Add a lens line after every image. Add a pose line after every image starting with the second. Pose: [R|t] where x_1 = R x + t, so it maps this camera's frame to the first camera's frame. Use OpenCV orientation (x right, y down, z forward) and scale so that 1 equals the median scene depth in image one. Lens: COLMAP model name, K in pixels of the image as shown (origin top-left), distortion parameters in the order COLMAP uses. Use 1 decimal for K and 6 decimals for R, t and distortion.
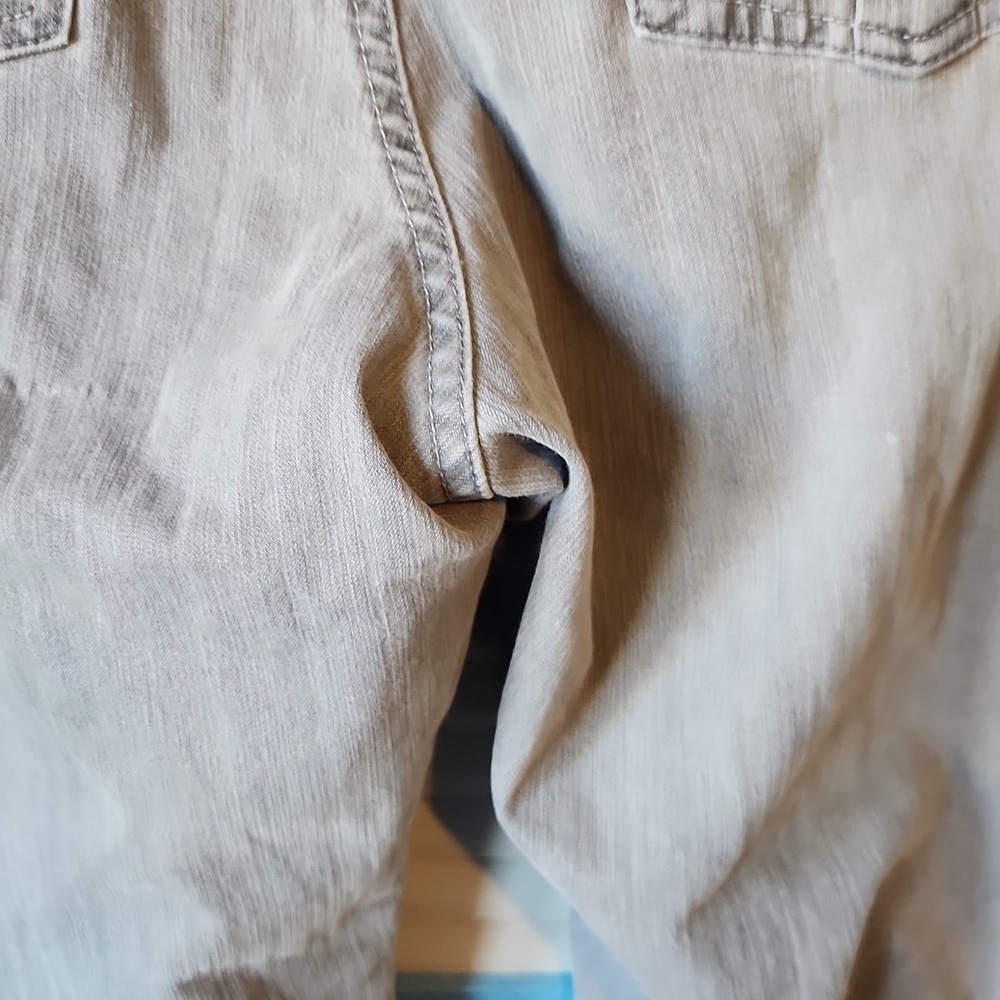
lens RADIAL K [[1411.6, 0, 499.8], [0, 1411.6, 486.7], [0, 0, 1]] dist [0.085734, -0.148753]
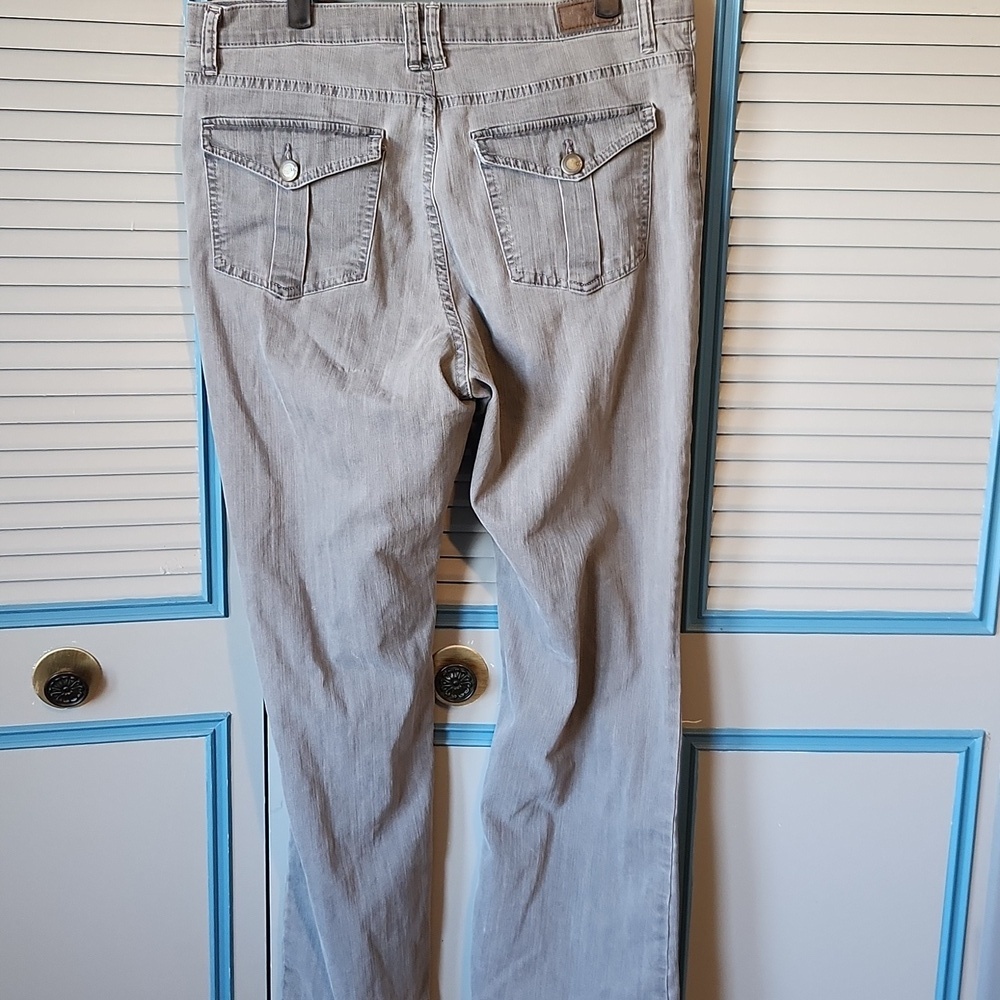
lens RADIAL K [[1411.6, 0, 499.8], [0, 1411.6, 486.7], [0, 0, 1]] dist [0.085734, -0.148753]
pose [[0.999743, 0.021471, 0.007341, 0.045526], [-0.020053, 0.987389, -0.157038, 0.812885], [-0.010620, 0.156851, 0.987565, -2.635211]]
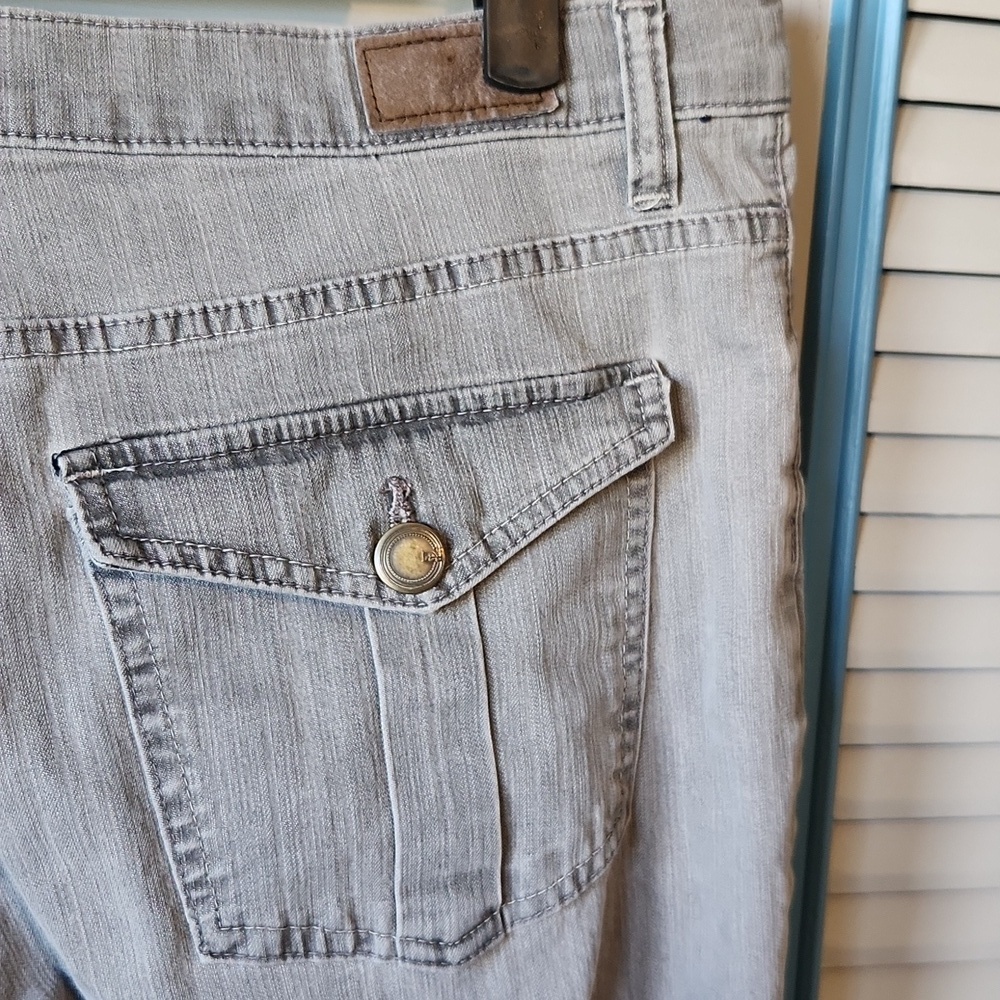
lens RADIAL K [[1411.6, 0, 499.8], [0, 1411.6, 486.7], [0, 0, 1]] dist [0.085734, -0.148753]
pose [[0.980243, 0.026183, 0.196055, 0.093381], [0.022259, 0.970301, -0.240874, -0.388483], [-0.196539, 0.240479, 0.950549, -0.193687]]
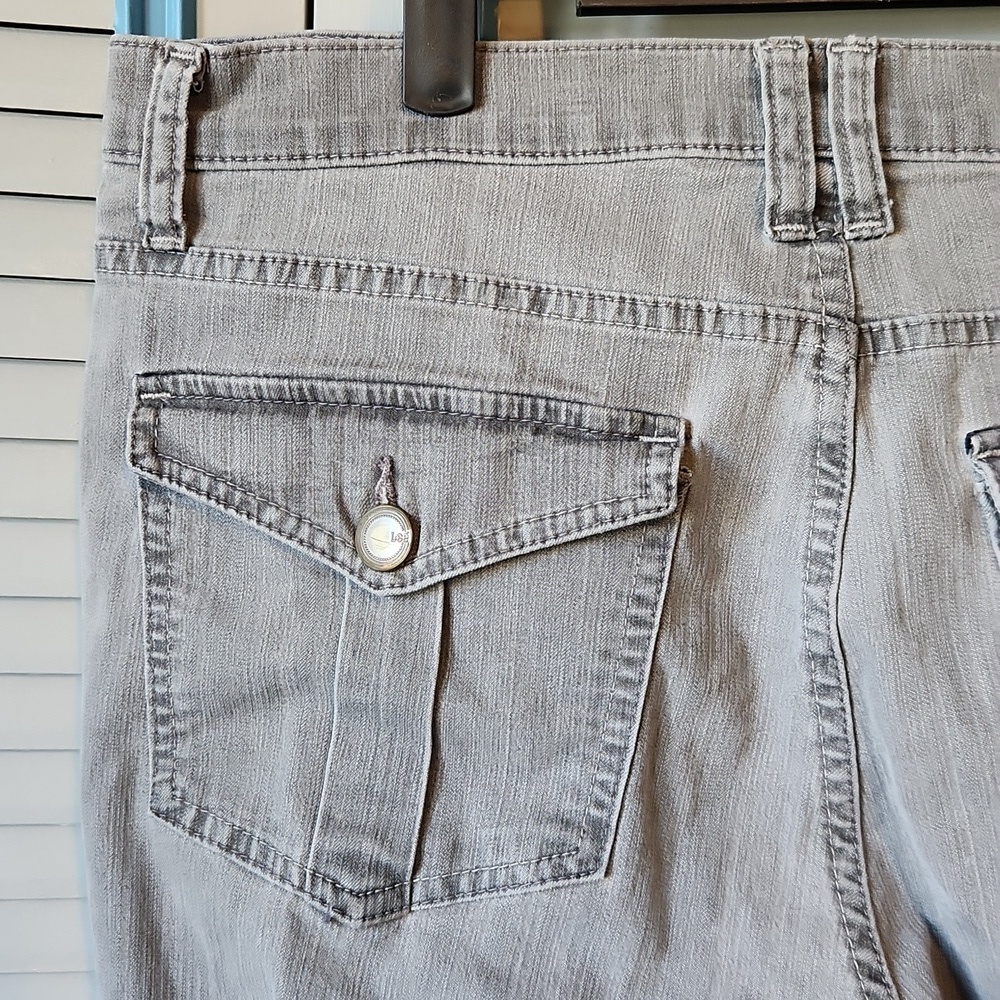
lens RADIAL K [[1411.6, 0, 499.8], [0, 1411.6, 486.7], [0, 0, 1]] dist [0.085734, -0.148753]
pose [[0.995134, 0.049541, -0.085174, -0.297840], [-0.071572, 0.957545, -0.279258, -0.280377], [0.067724, 0.283995, 0.956431, -0.260175]]
